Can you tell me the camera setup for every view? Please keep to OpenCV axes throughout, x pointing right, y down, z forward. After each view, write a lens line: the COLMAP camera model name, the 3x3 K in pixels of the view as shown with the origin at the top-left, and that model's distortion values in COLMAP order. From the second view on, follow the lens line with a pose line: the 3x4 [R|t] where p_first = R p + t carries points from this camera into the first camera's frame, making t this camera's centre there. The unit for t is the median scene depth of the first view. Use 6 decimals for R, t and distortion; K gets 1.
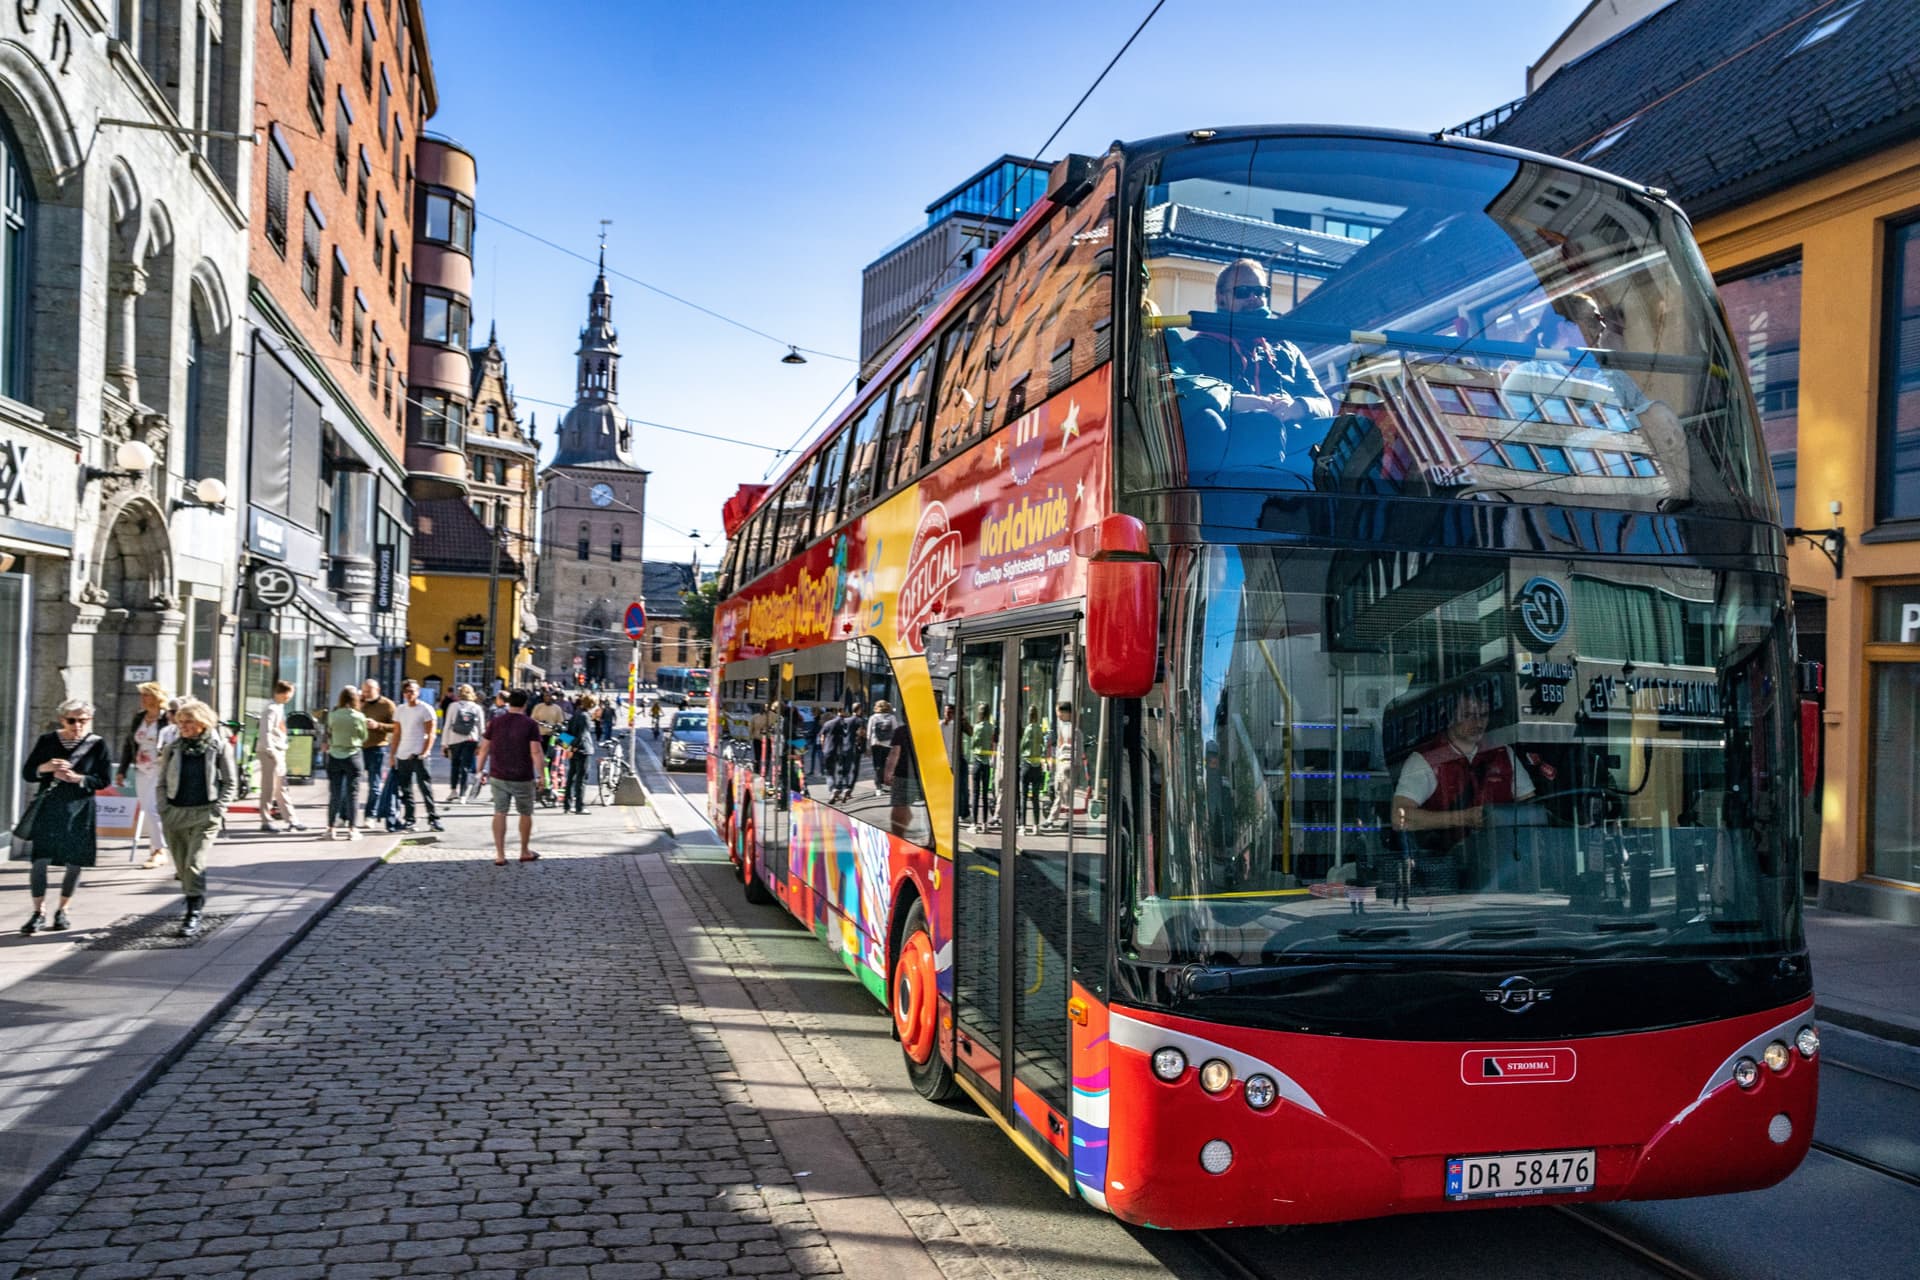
lens RADIAL K [[1428.8, 0, 929.8], [0, 1428.8, 708.0], [0, 0, 1]] dist [0.004269, 0.059463]
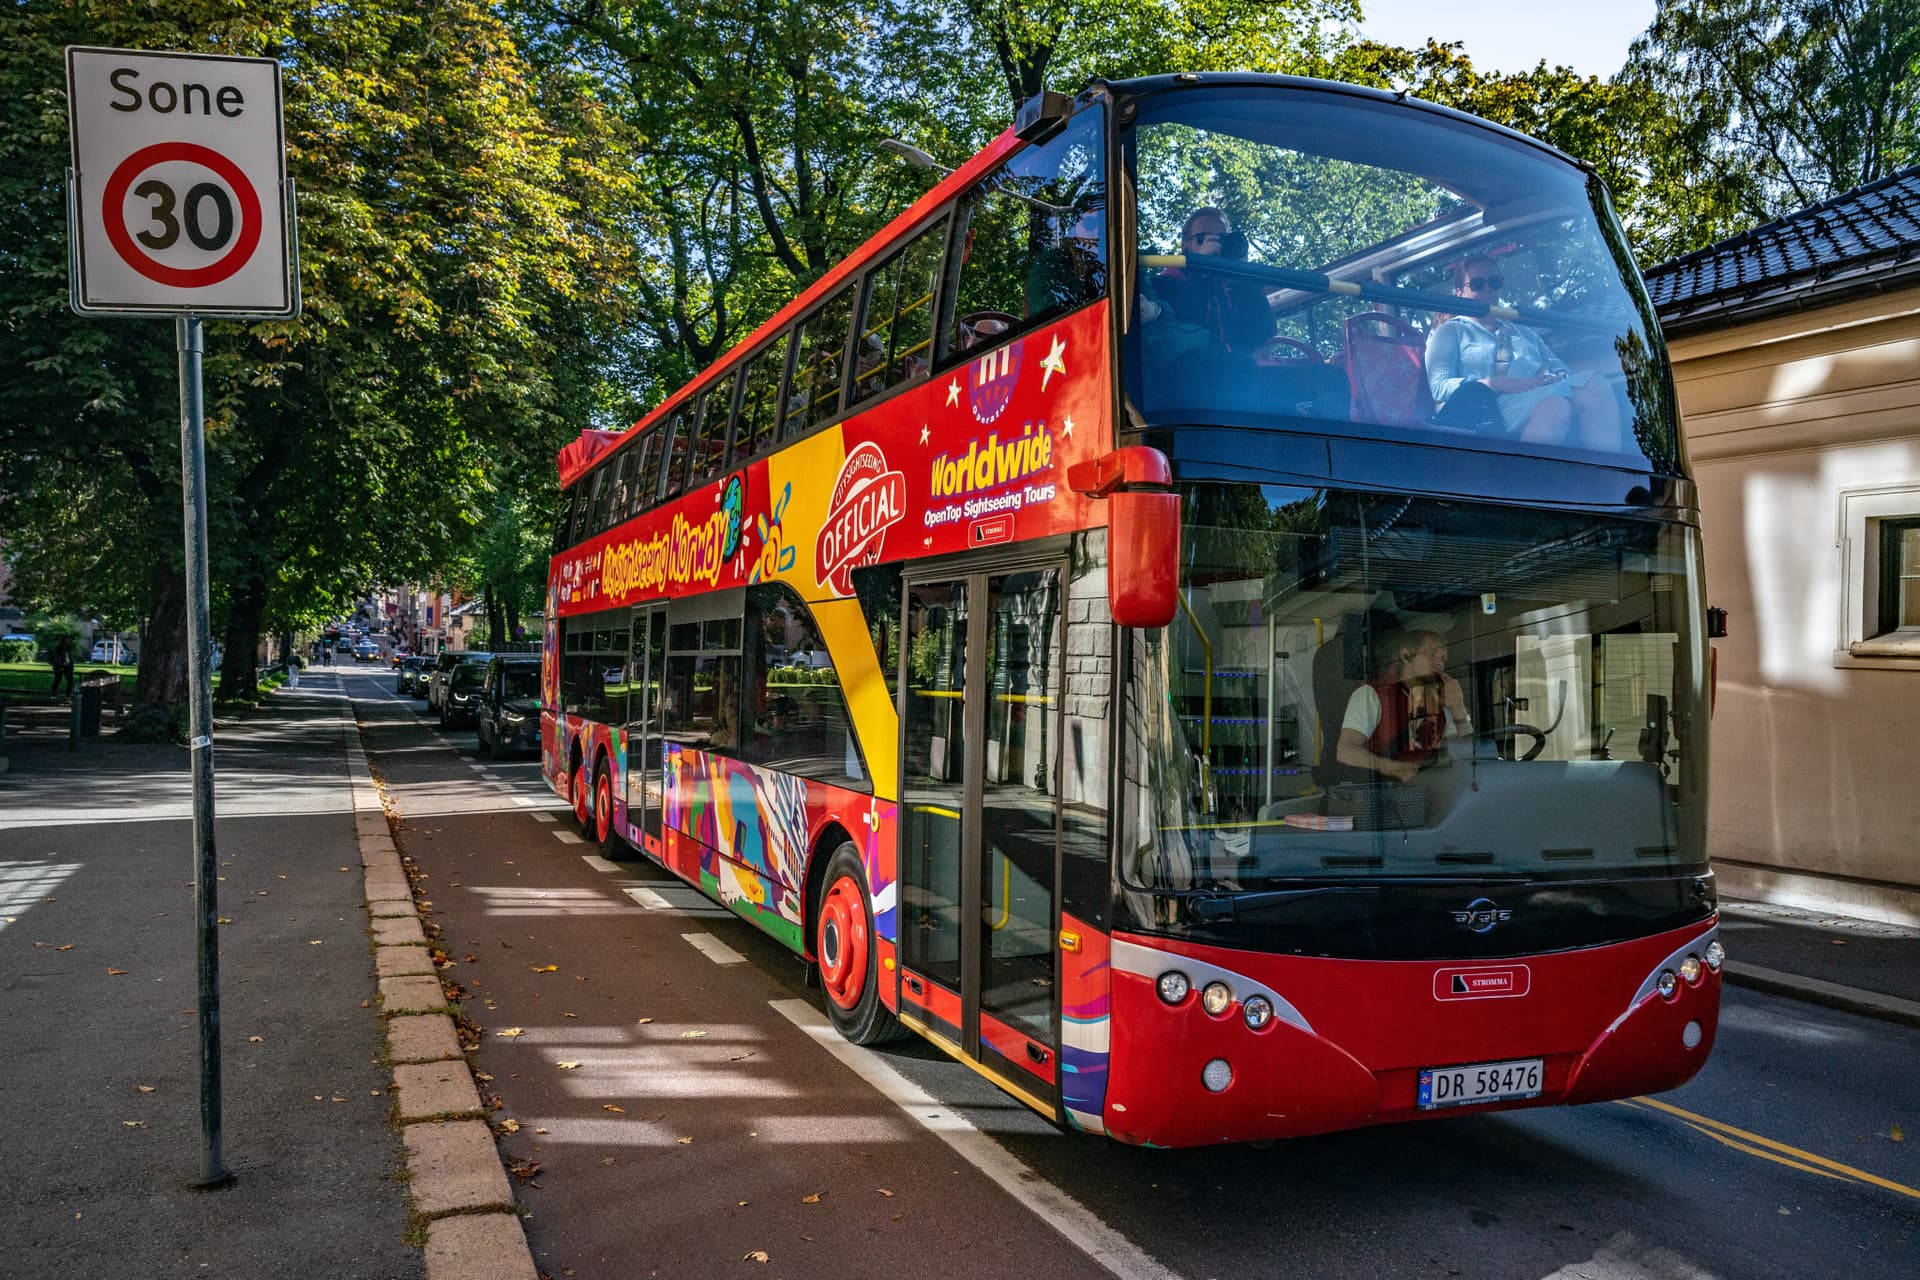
lens RADIAL K [[1428.8, 0, 929.8], [0, 1428.8, 708.0], [0, 0, 1]] dist [0.004269, 0.059463]
pose [[0.989271, 0.003960, 0.146039, -0.144026], [-0.007468, 0.999696, 0.023481, 0.023807], [-0.145902, -0.024320, 0.989000, 0.015166]]
